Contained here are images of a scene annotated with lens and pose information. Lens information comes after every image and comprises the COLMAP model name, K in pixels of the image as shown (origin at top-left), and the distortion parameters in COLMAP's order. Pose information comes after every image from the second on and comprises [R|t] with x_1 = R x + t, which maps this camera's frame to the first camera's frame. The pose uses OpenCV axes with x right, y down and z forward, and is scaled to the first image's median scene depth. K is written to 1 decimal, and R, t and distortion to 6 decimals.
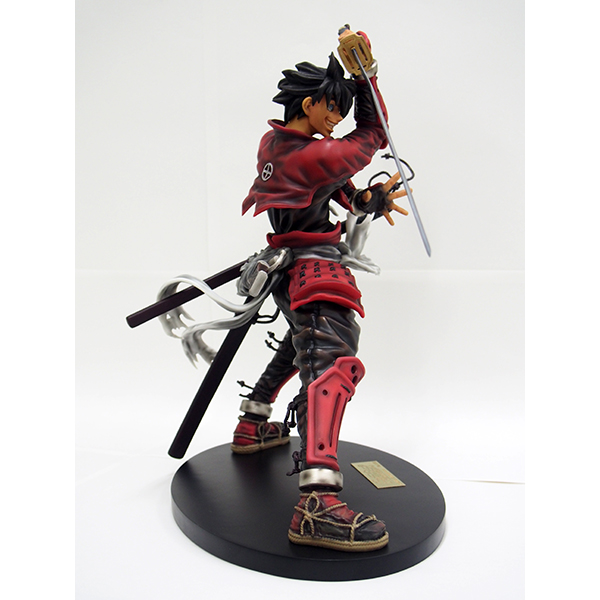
lens RADIAL K [[1036.2, 0, 300.0], [0, 1036.2, 300.0], [0, 0, 1]] dist [0.005949, 0.018687]
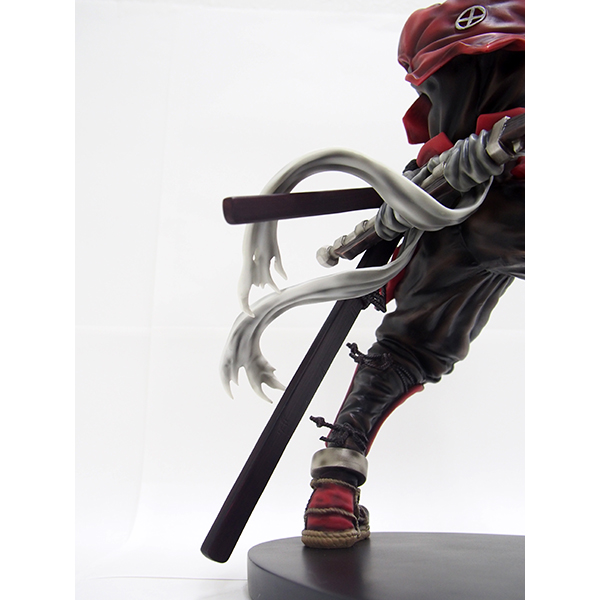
lens RADIAL K [[638.1, 0, 300.0], [0, 638.1, 300.0], [0, 0, 1]] dist [0.023437, -0.002921]
pose [[0.897240, 0.143274, 0.417652, -0.258645], [0.017497, 0.933611, -0.357861, 0.167330], [-0.441197, 0.328395, 0.835166, 0.790846]]
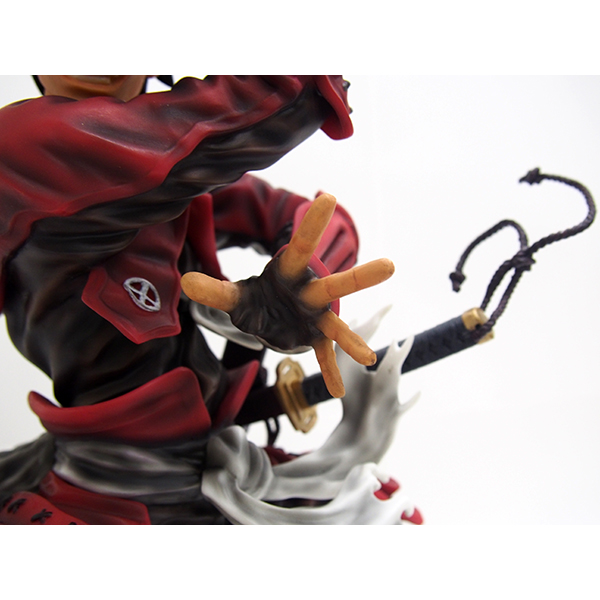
lens RADIAL K [[638.1, 0, 300.0], [0, 638.1, 300.0], [0, 0, 1]] dist [0.023437, -0.002921]
pose [[0.682466, -0.000469, -0.730917, 0.218566], [-0.066109, 0.995861, -0.062366, -0.090637], [0.727922, 0.090883, 0.679610, 0.922900]]
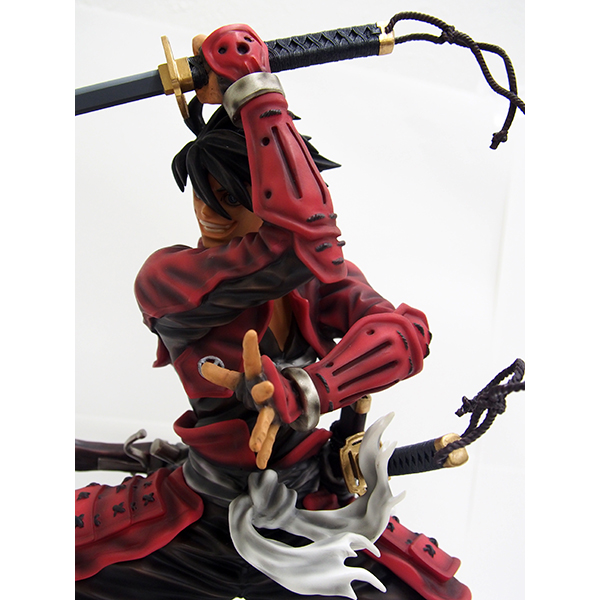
lens RADIAL K [[638.1, 0, 300.0], [0, 638.1, 300.0], [0, 0, 1]] dist [0.023437, -0.002921]
pose [[-0.015513, 0.031295, -0.999390, 0.350620], [-0.233950, 0.971652, 0.034058, -0.154122], [0.972125, 0.234335, -0.007752, 1.057258]]
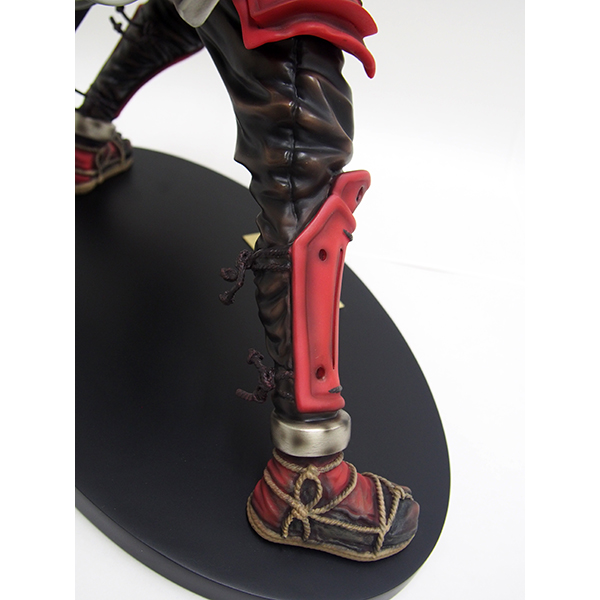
lens RADIAL K [[638.1, 0, 300.0], [0, 638.1, 300.0], [0, 0, 1]] dist [0.023437, -0.002921]
pose [[0.912703, -0.041051, 0.406556, -0.105535], [-0.199485, 0.823559, 0.530995, -0.053745], [-0.356621, -0.565743, 0.743476, 0.678904]]
